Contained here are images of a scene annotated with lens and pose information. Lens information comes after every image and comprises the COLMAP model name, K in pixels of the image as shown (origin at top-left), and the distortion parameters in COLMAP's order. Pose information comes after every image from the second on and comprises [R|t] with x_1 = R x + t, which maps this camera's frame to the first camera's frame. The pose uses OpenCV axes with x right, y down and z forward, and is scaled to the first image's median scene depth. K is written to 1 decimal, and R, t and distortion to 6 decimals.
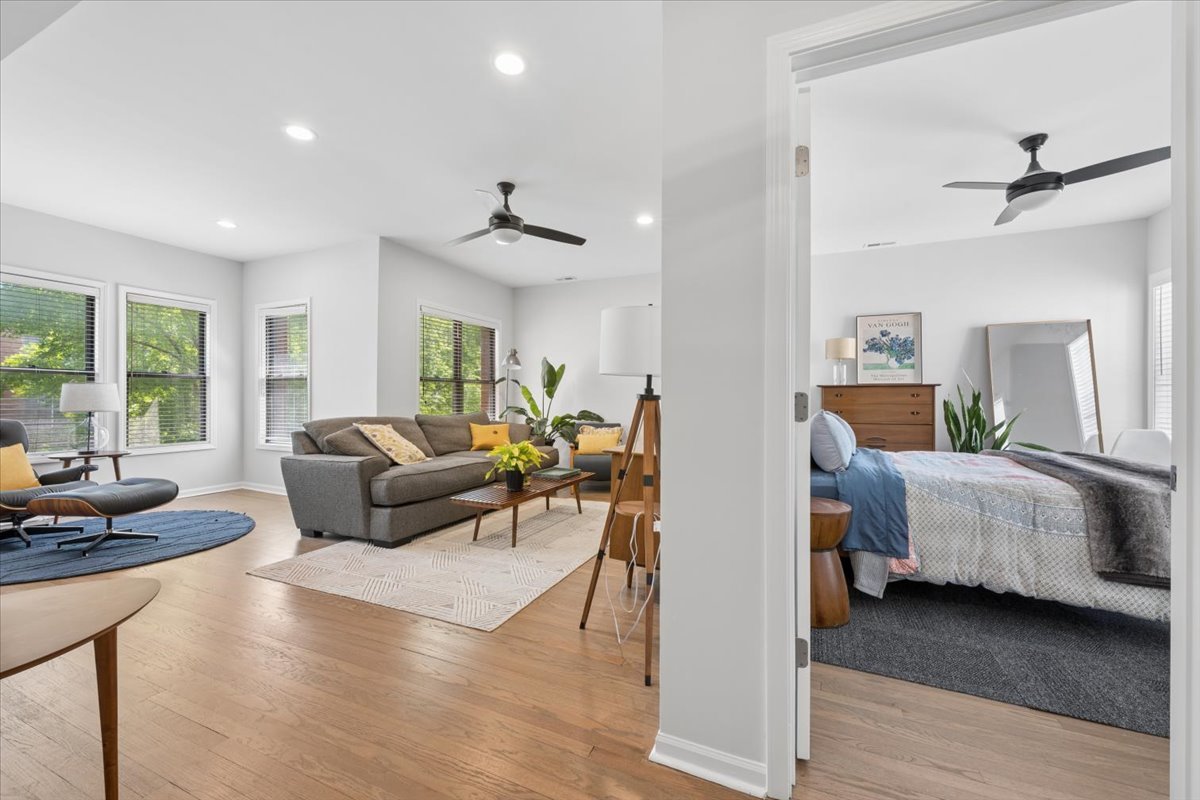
lens RADIAL K [[475.9, 0, 600.0], [0, 475.9, 400.0], [0, 0, 1]] dist [0.001811, 0.000082]
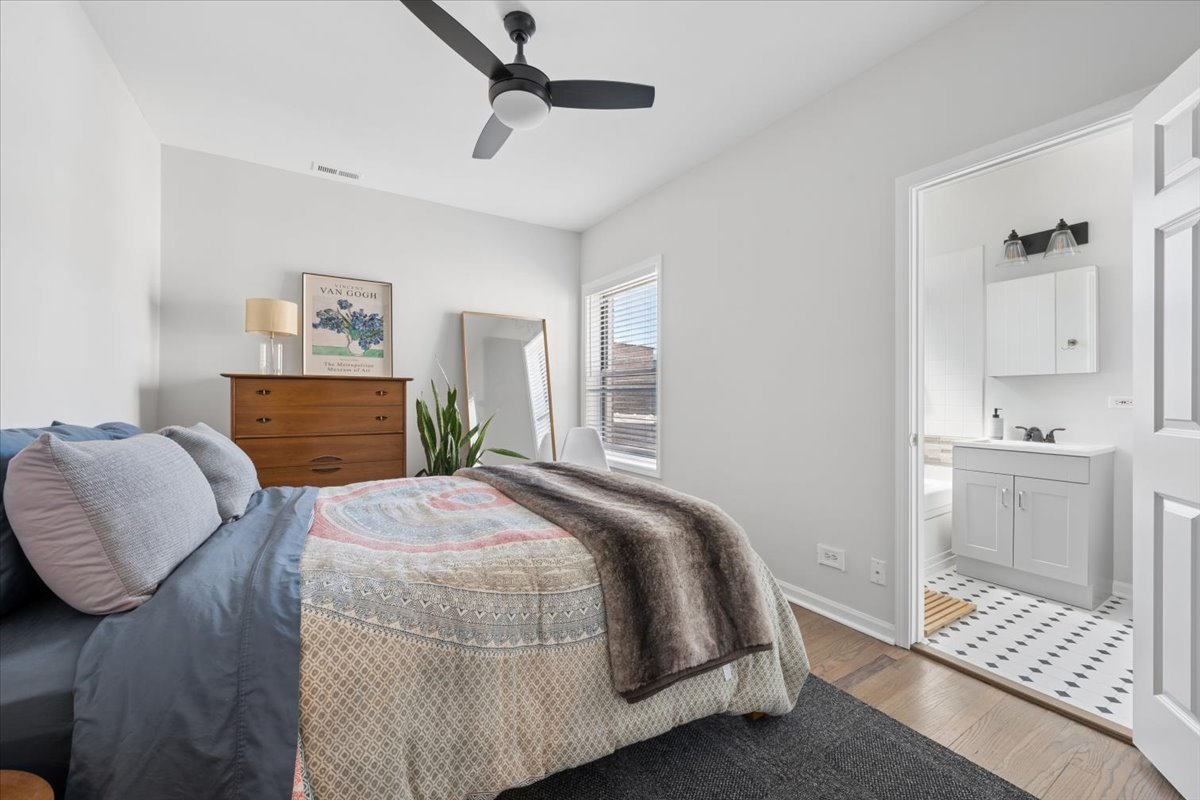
lens RADIAL K [[475.9, 0, 600.0], [0, 475.9, 400.0], [0, 0, 1]] dist [0.001811, 0.000082]
pose [[0.565607, -0.001065, 0.824674, 0.266722], [-0.000052, 0.999999, 0.001328, -0.000441], [-0.824675, -0.000794, 0.565607, 0.336670]]
